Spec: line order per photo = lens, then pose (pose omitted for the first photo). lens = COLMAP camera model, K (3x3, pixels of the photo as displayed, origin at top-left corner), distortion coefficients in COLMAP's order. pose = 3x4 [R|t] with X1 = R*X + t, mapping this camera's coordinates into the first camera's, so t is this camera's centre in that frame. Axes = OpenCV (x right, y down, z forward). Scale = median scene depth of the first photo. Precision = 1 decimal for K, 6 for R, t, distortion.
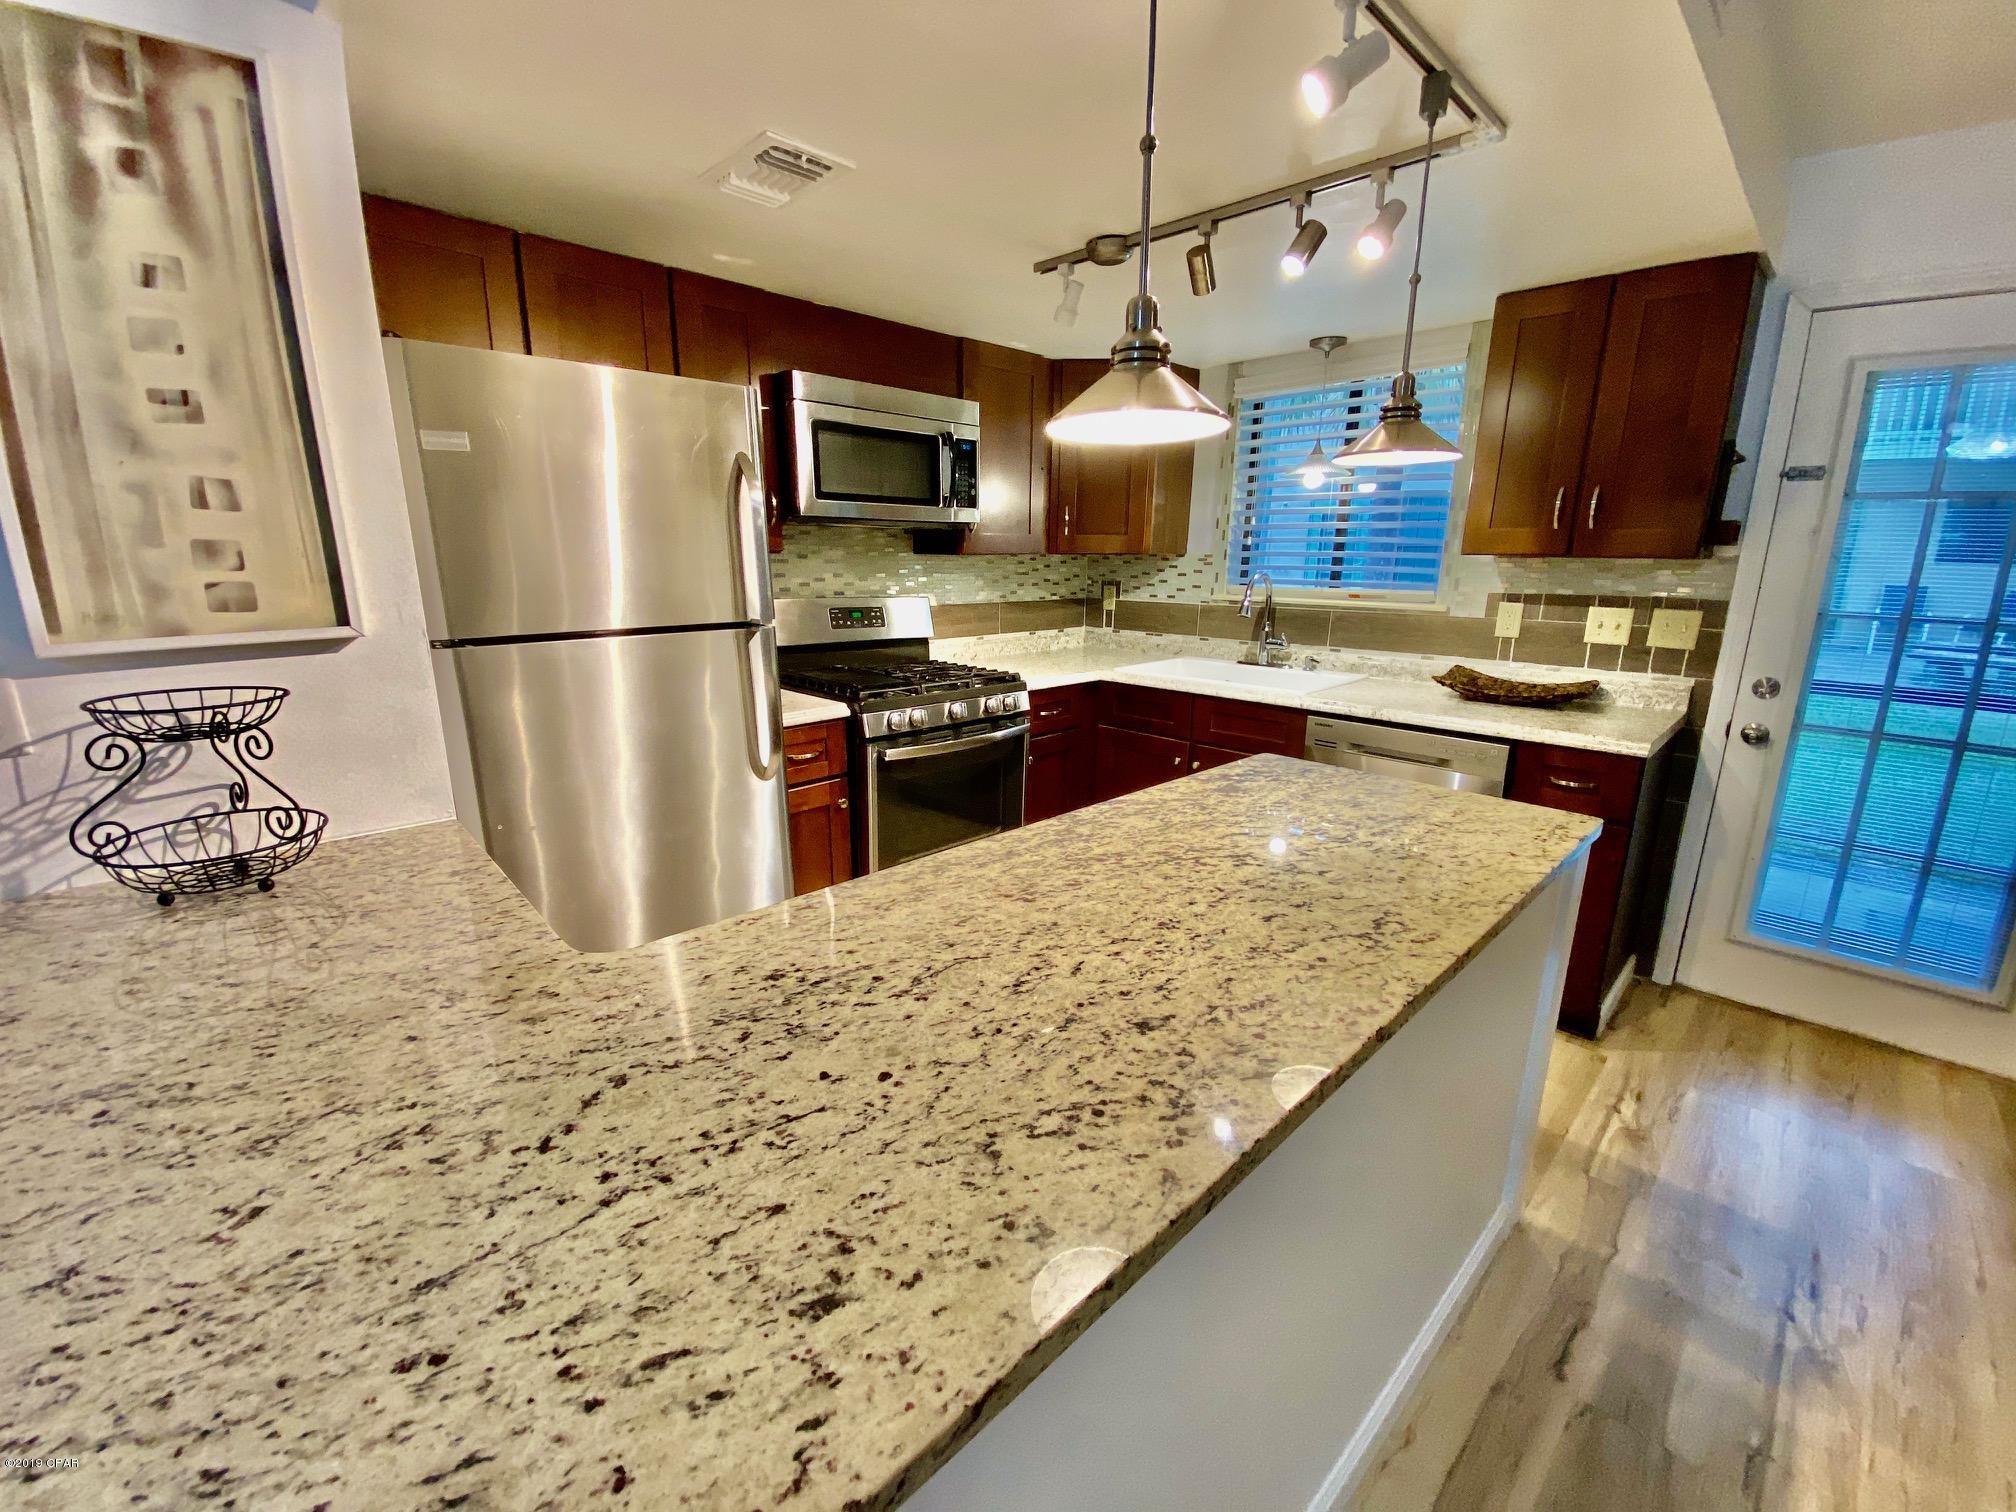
lens RADIAL K [[813.1, 0, 1000.4], [0, 813.1, 760.0], [0, 0, 1]] dist [0.025896, -0.023676]
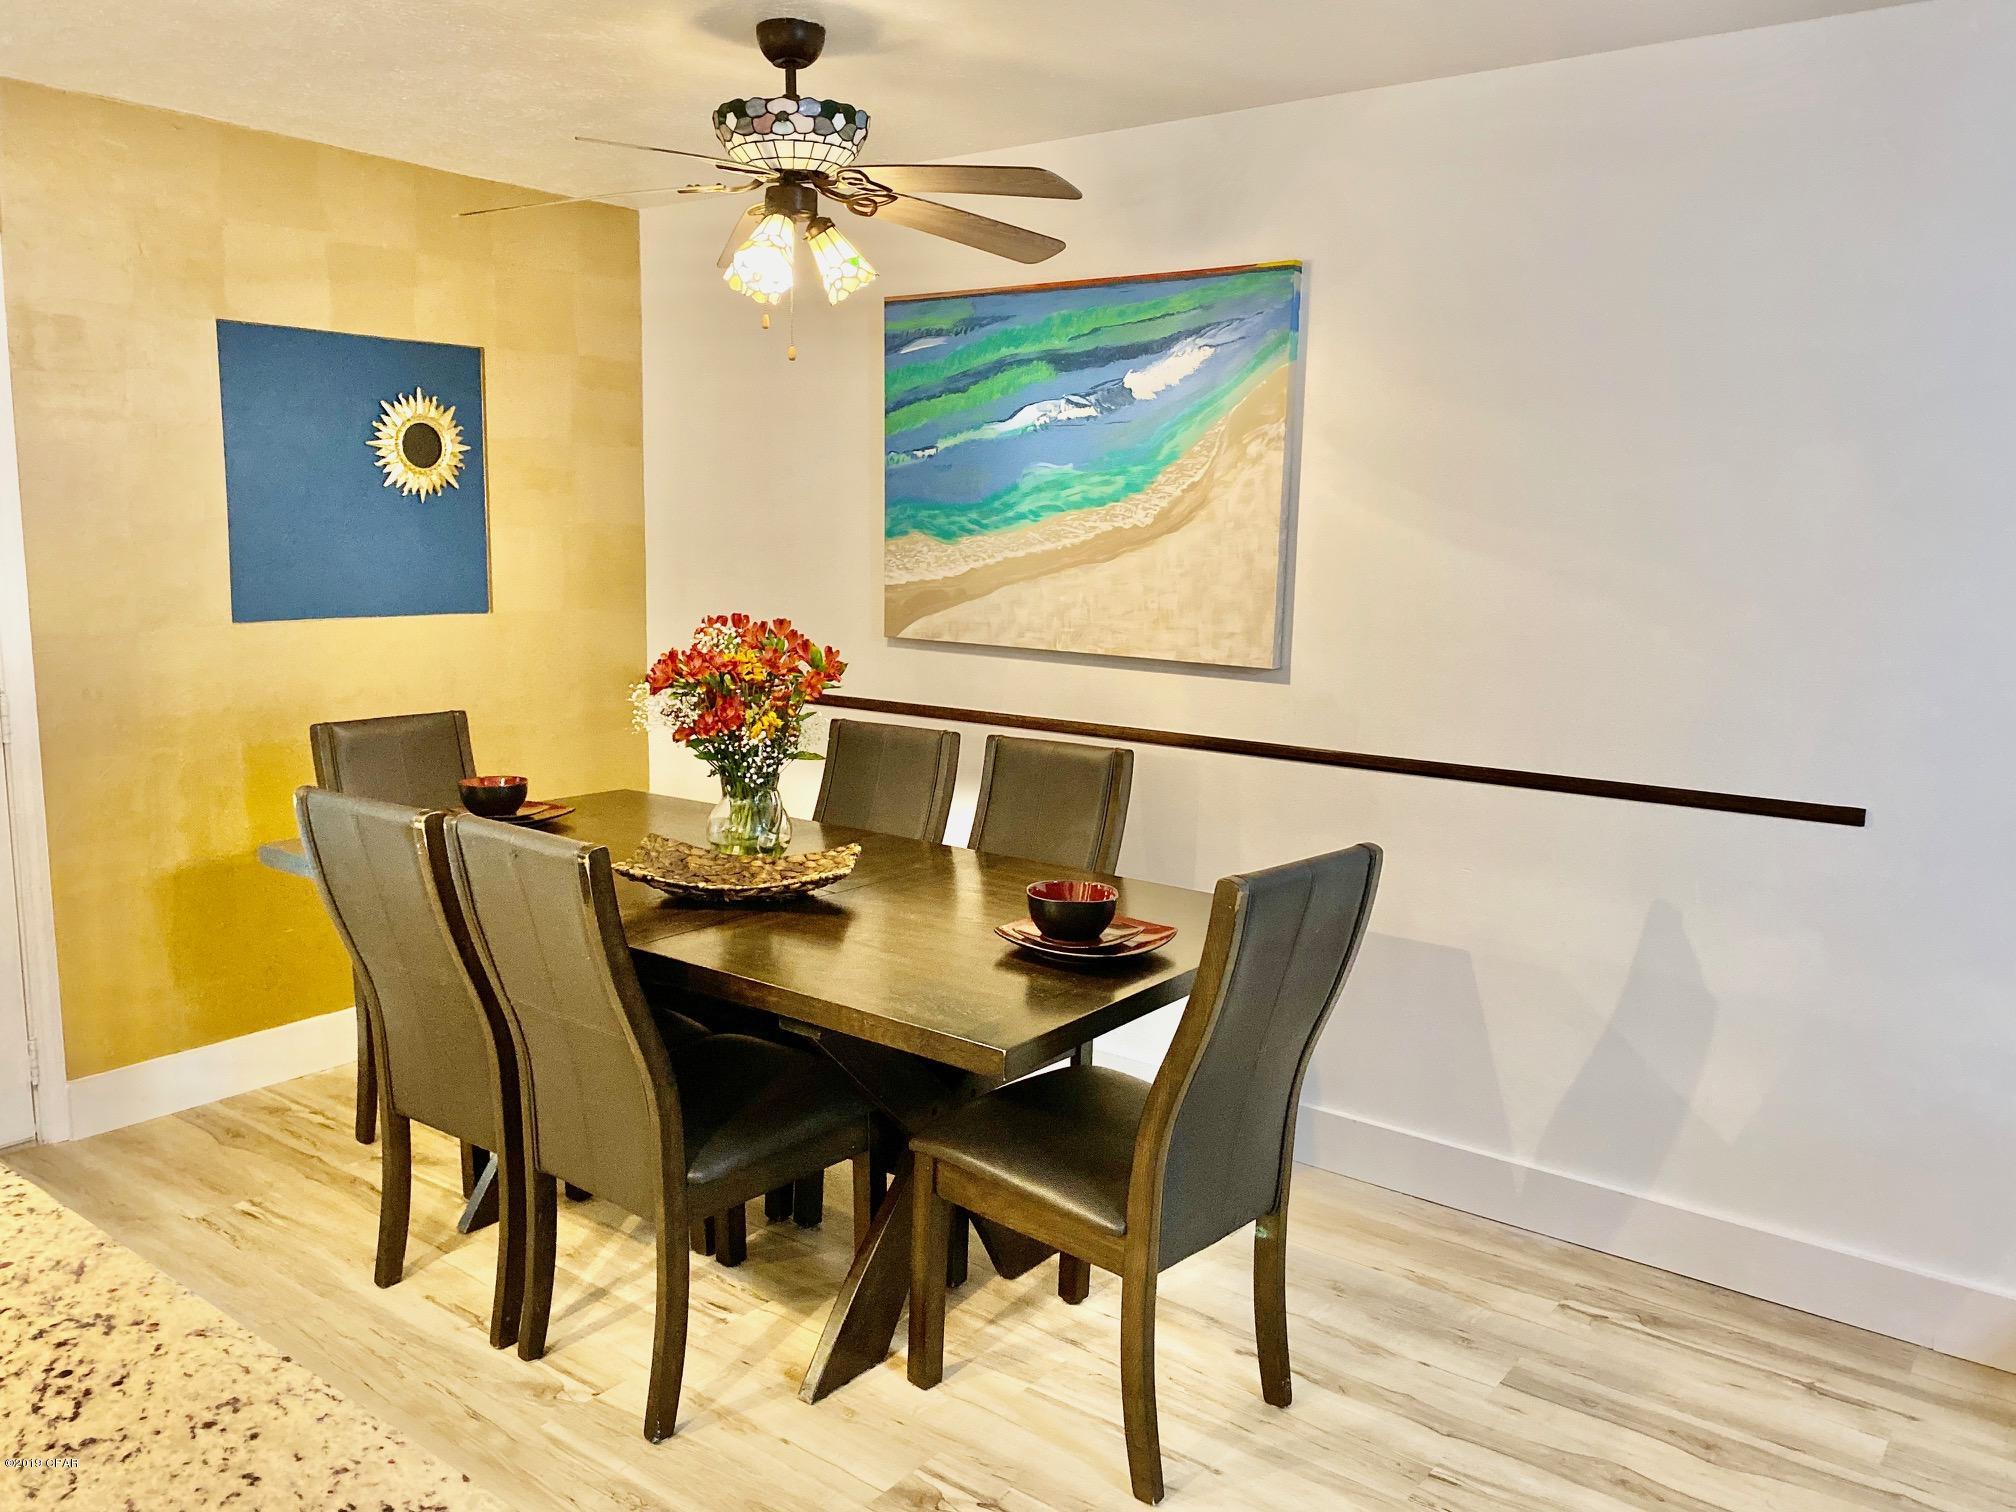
lens RADIAL K [[1535.8, 0, 998.6], [0, 1535.8, 749.7], [0, 0, 1]] dist [0.062563, -0.099281]
pose [[-0.146166, -0.154723, 0.977086, -0.461899], [0.224049, 0.956851, 0.185035, -0.078650], [-0.963555, 0.245961, -0.105193, 0.033743]]
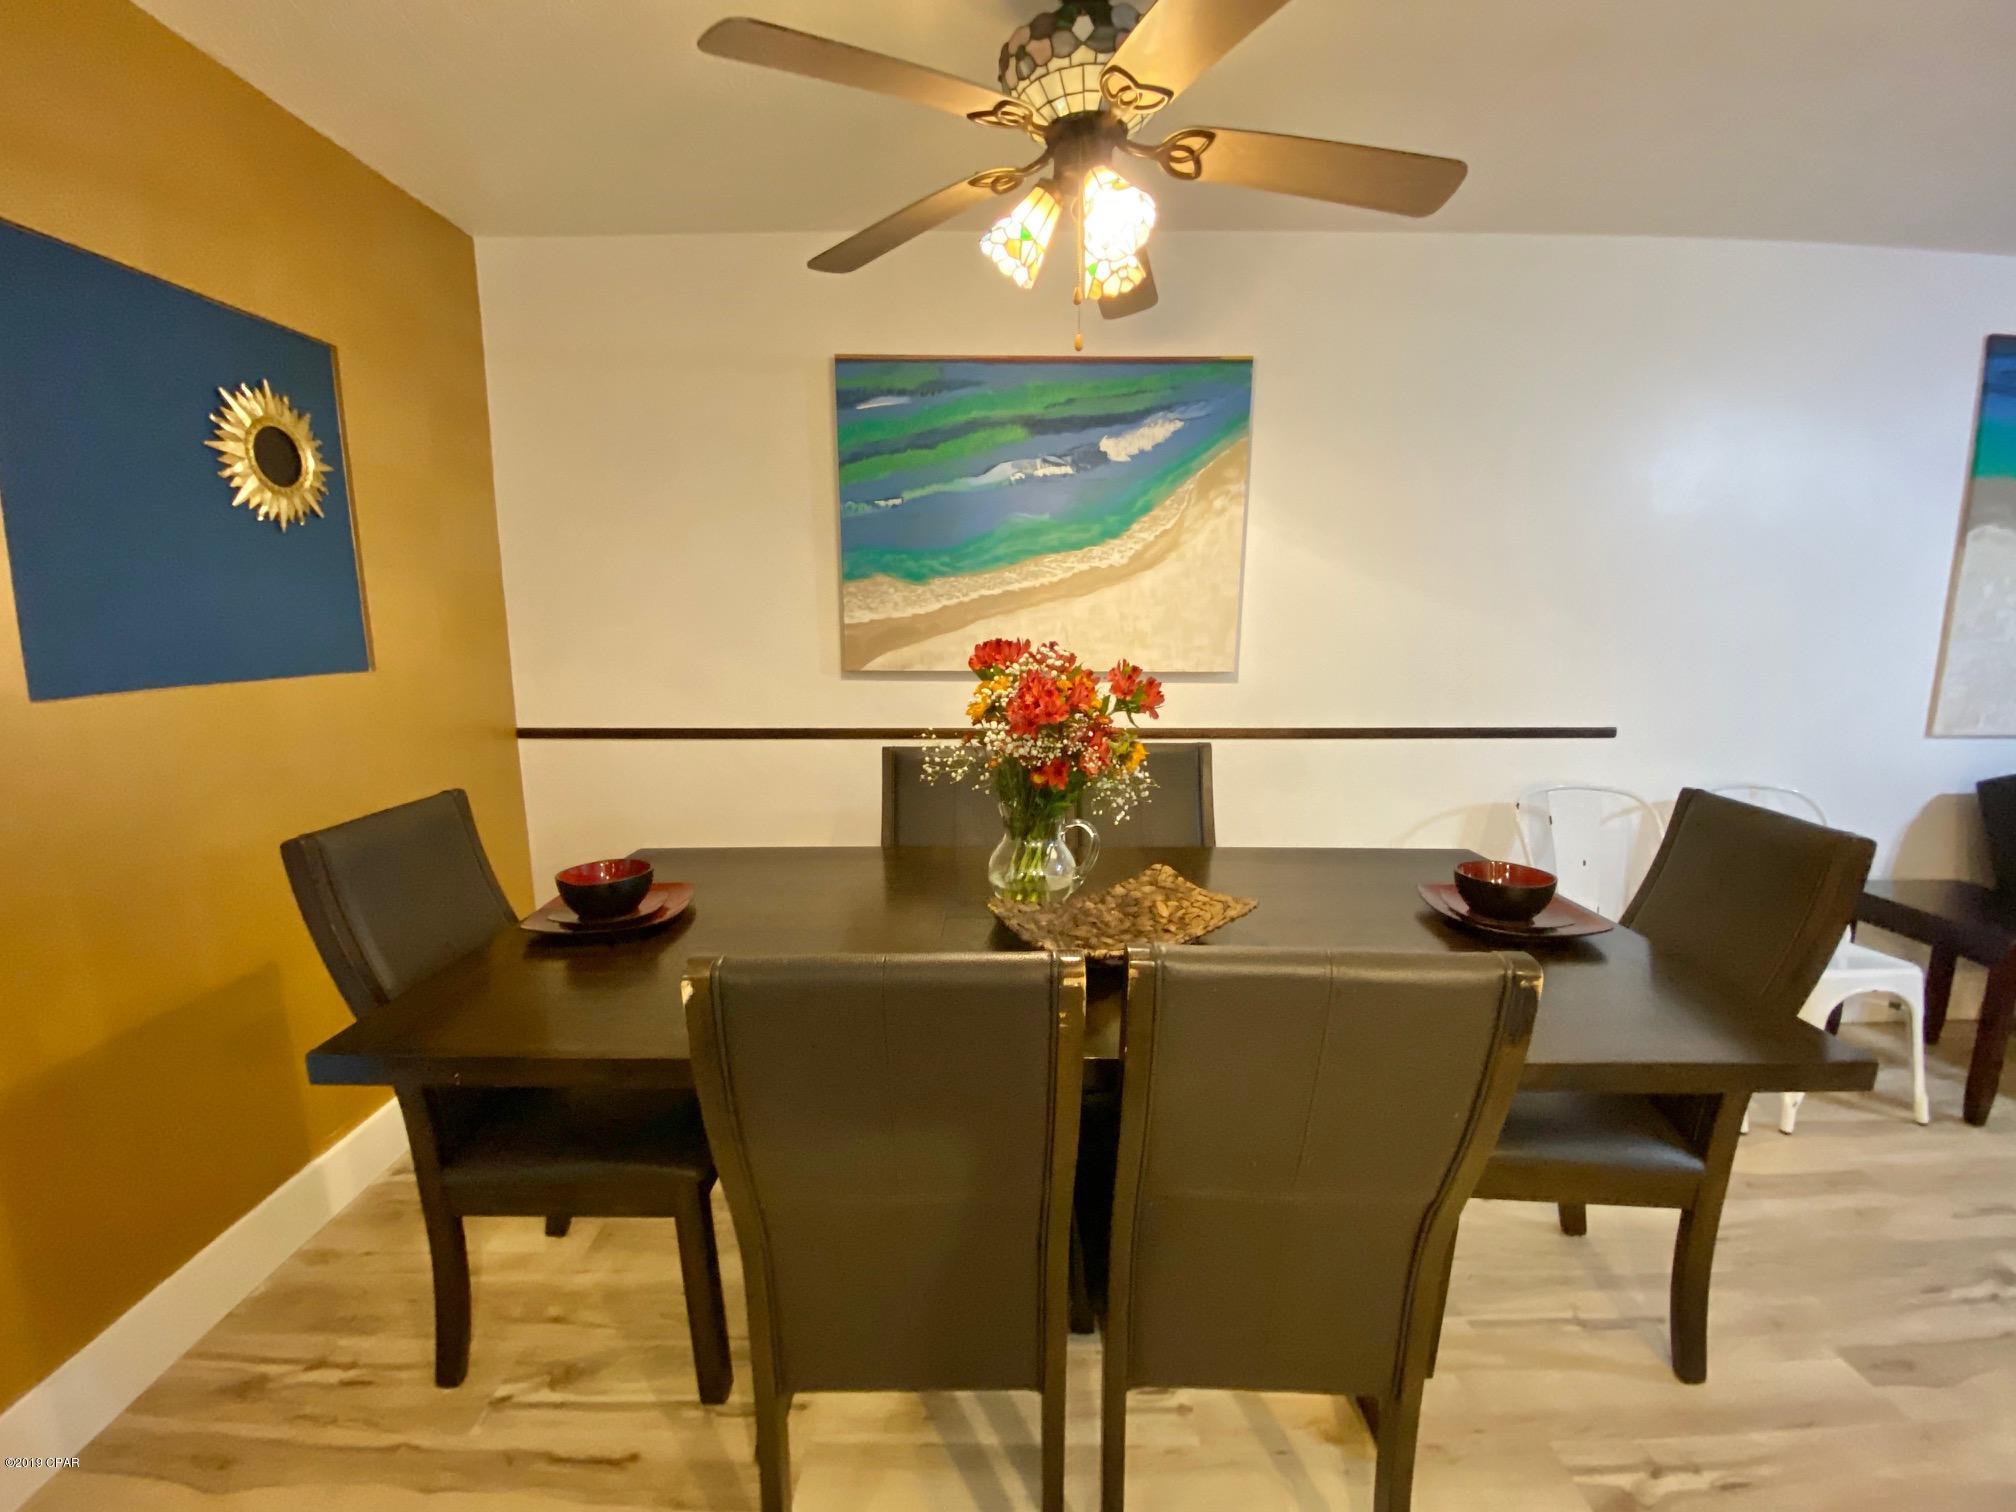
lens RADIAL K [[813.1, 0, 1000.4], [0, 813.1, 760.0], [0, 0, 1]] dist [0.025896, -0.023676]
pose [[-0.712503, -0.128926, 0.689723, 0.507973], [0.166653, 0.923754, 0.344828, -0.130800], [-0.681592, 0.360635, -0.636691, 0.555084]]
